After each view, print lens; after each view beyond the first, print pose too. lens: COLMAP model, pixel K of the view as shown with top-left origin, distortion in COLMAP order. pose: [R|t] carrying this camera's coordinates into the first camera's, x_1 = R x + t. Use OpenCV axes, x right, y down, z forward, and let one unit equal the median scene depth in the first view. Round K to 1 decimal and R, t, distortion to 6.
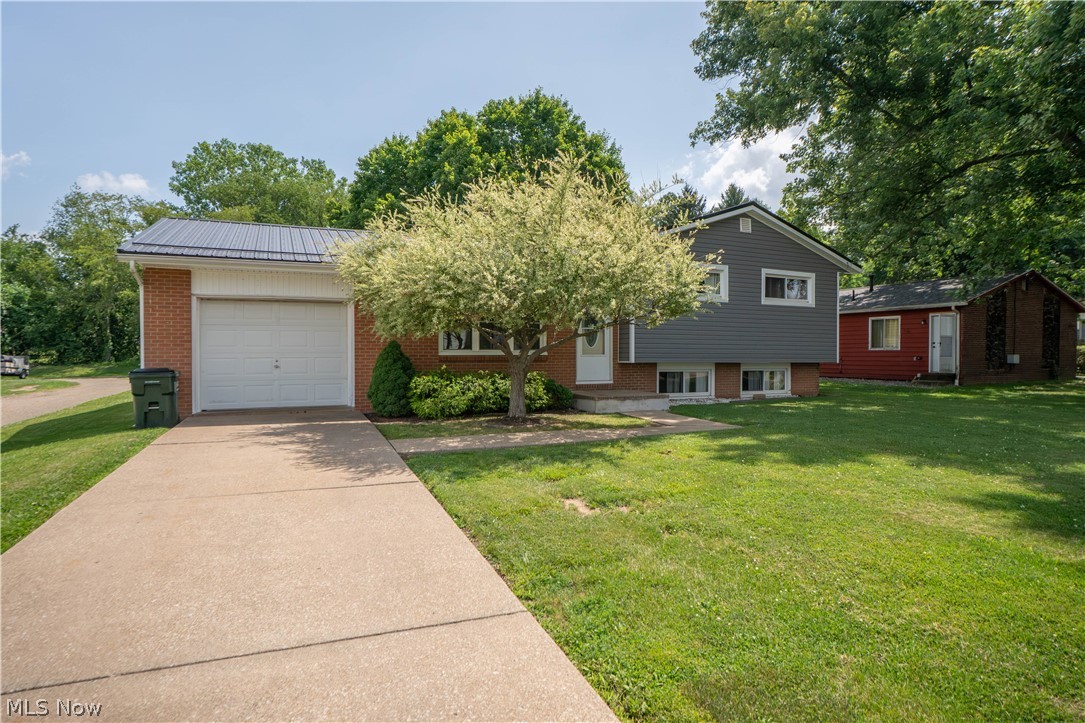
lens RADIAL K [[585.6, 0, 542.5], [0, 585.6, 361.5], [0, 0, 1]] dist [-0.000247, 0.000136]
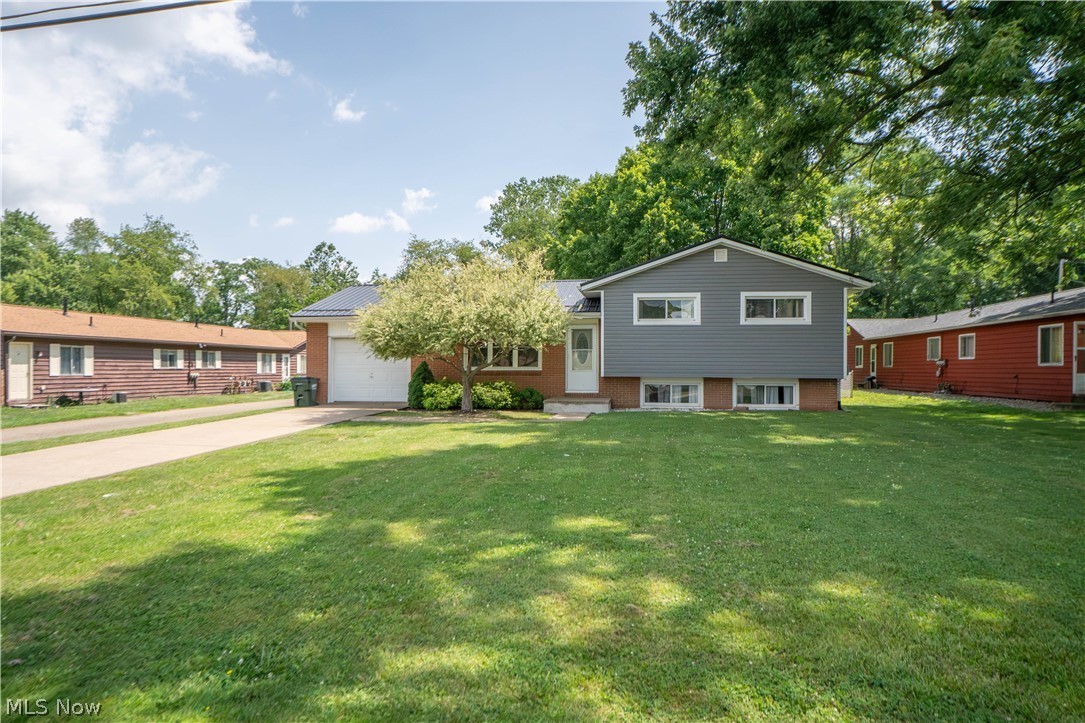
lens RADIAL K [[690.2, 0, 542.5], [0, 690.2, 361.5], [0, 0, 1]] dist [0.039029, -0.000057]
pose [[0.835620, -0.004983, -0.549286, 0.799732], [-0.008338, 0.999729, -0.021753, 0.002556], [0.549245, 0.022757, 0.835351, -0.294324]]
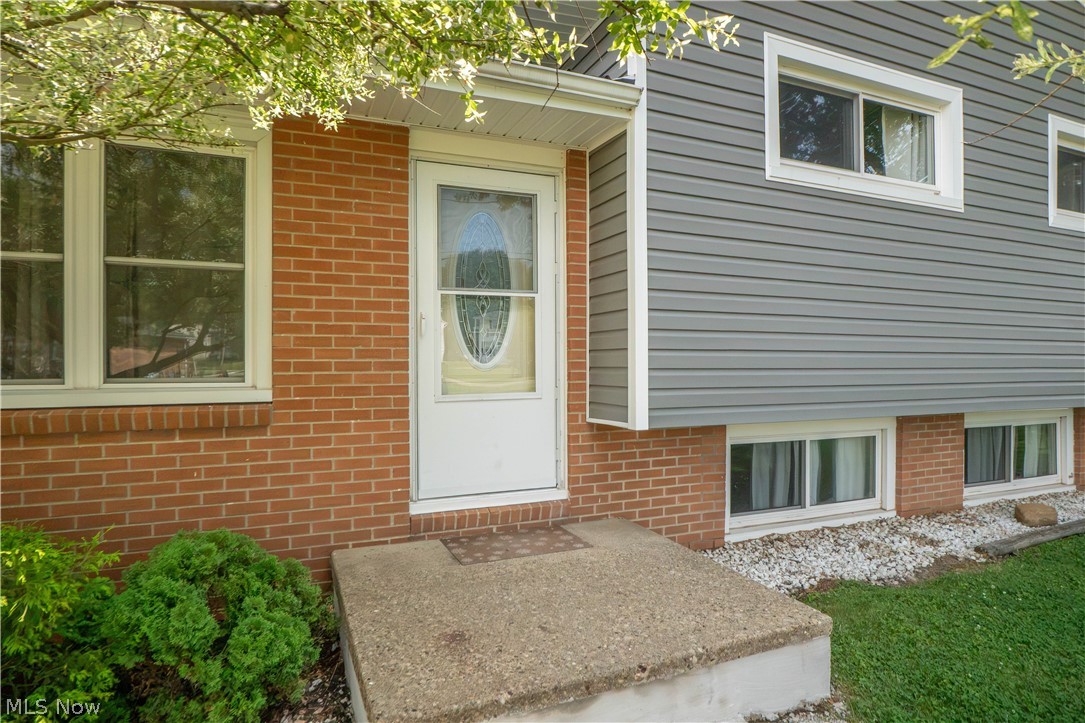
lens RADIAL K [[585.6, 0, 542.5], [0, 585.6, 361.5], [0, 0, 1]] dist [-0.000247, 0.000136]
pose [[0.999916, -0.007503, 0.010566, 0.101737], [0.007633, 0.999895, -0.012292, -0.021771], [-0.010473, 0.012372, 0.999869, 0.698451]]
